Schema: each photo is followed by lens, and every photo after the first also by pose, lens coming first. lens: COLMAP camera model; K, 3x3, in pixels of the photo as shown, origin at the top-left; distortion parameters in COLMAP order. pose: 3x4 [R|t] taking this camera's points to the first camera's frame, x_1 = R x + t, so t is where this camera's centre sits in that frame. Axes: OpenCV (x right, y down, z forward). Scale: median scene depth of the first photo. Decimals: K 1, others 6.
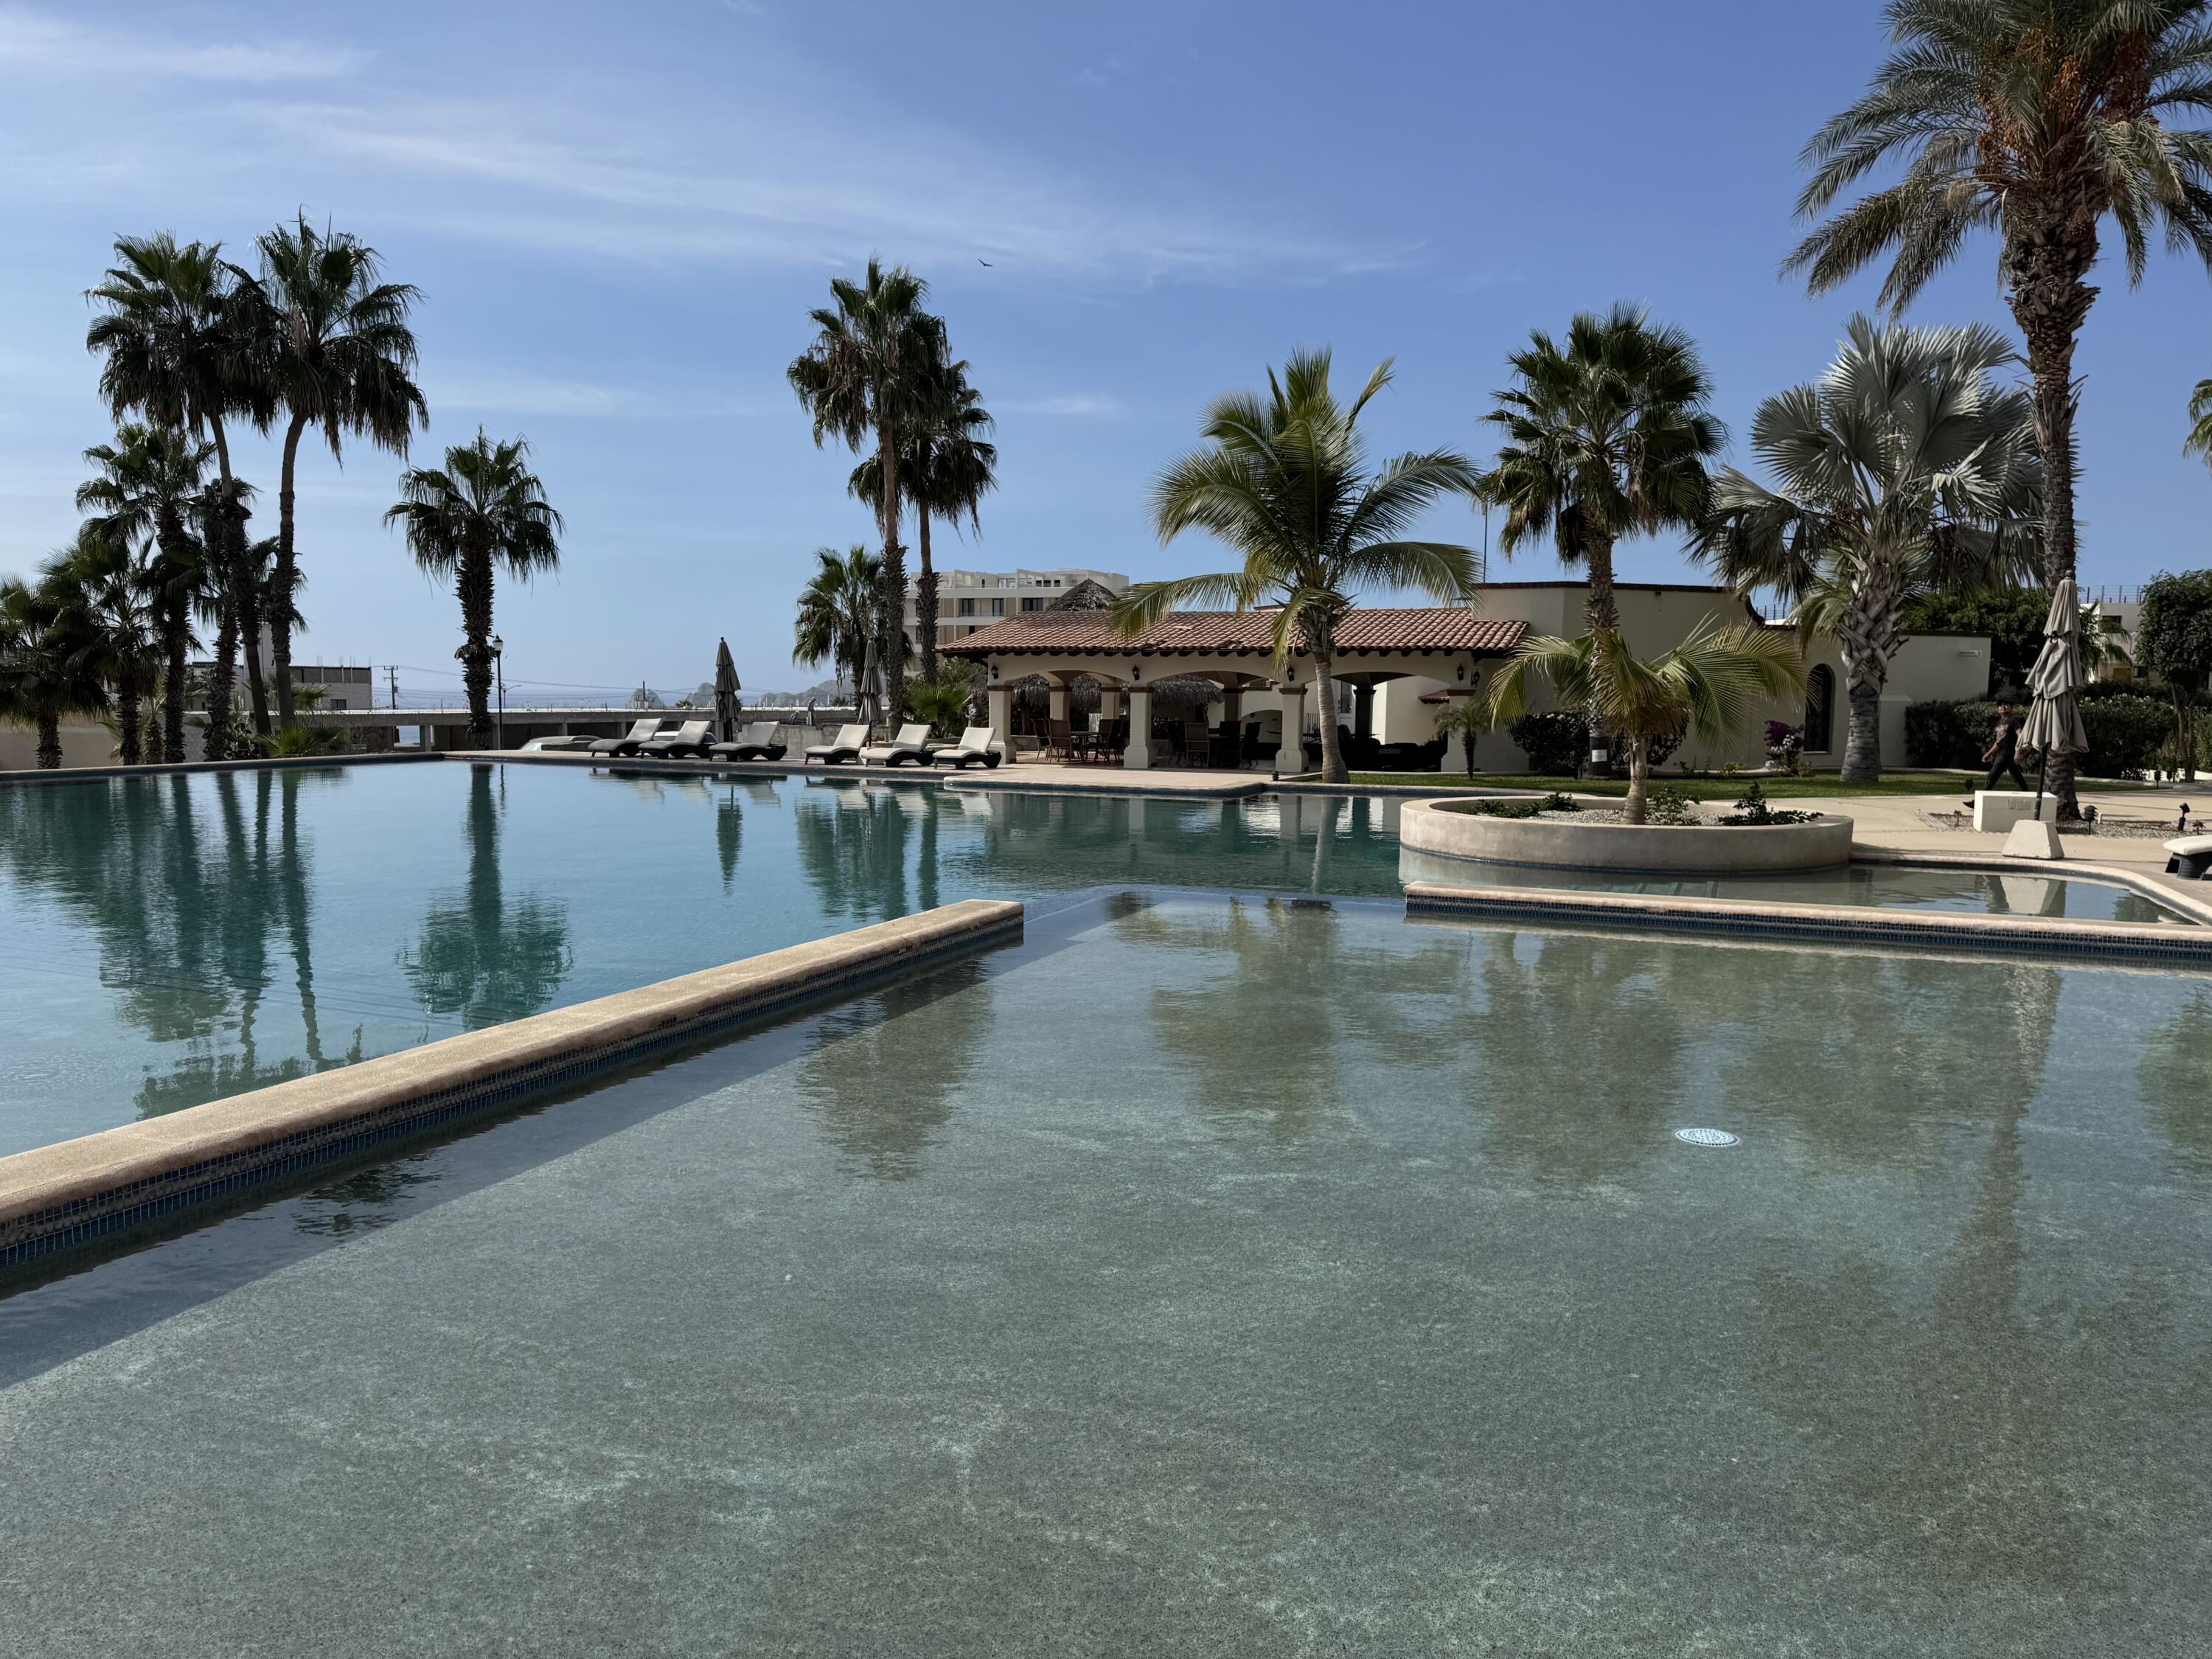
lens RADIAL K [[1565.0, 0, 1116.4], [0, 1565.0, 838.1], [0, 0, 1]] dist [0.051613, -0.052712]
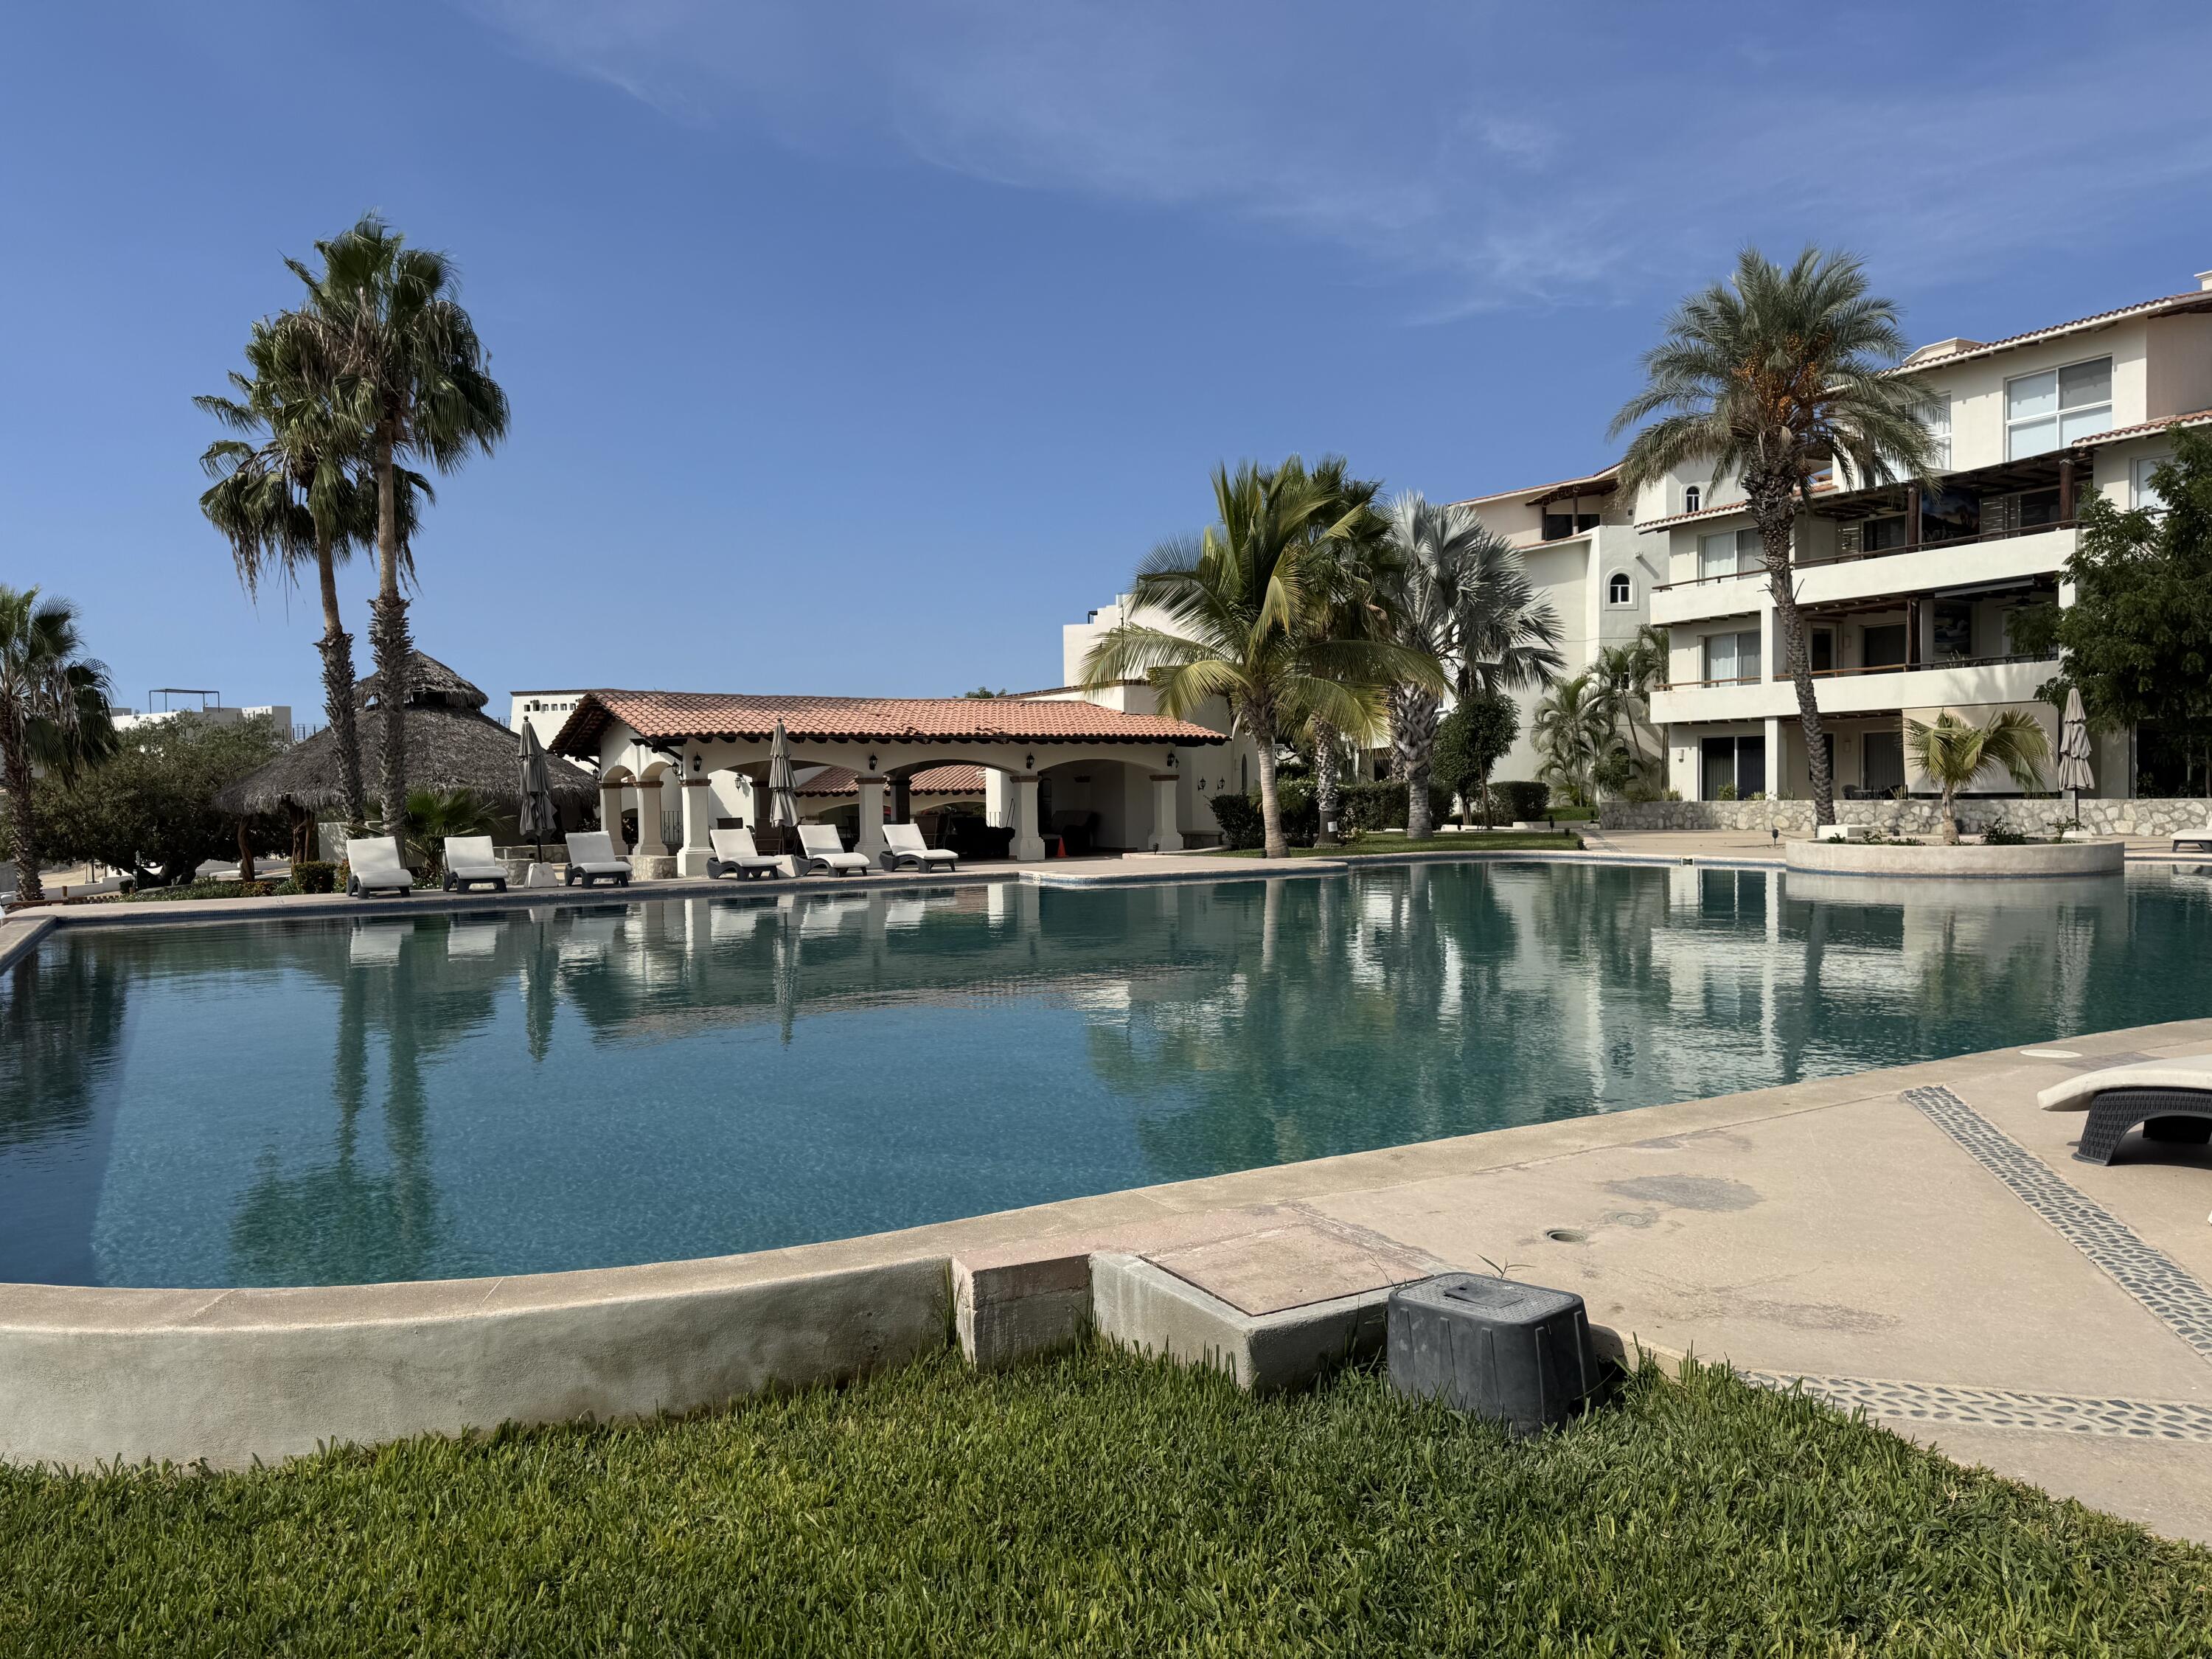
lens RADIAL K [[1565.0, 0, 1061.2], [0, 1565.0, 885.7], [0, 0, 1]] dist [0.051613, -0.052712]
pose [[0.621407, -0.068587, 0.780480, -0.725840], [0.097171, 0.995217, 0.010092, -0.038722], [-0.777439, 0.069568, 0.625099, 0.402812]]
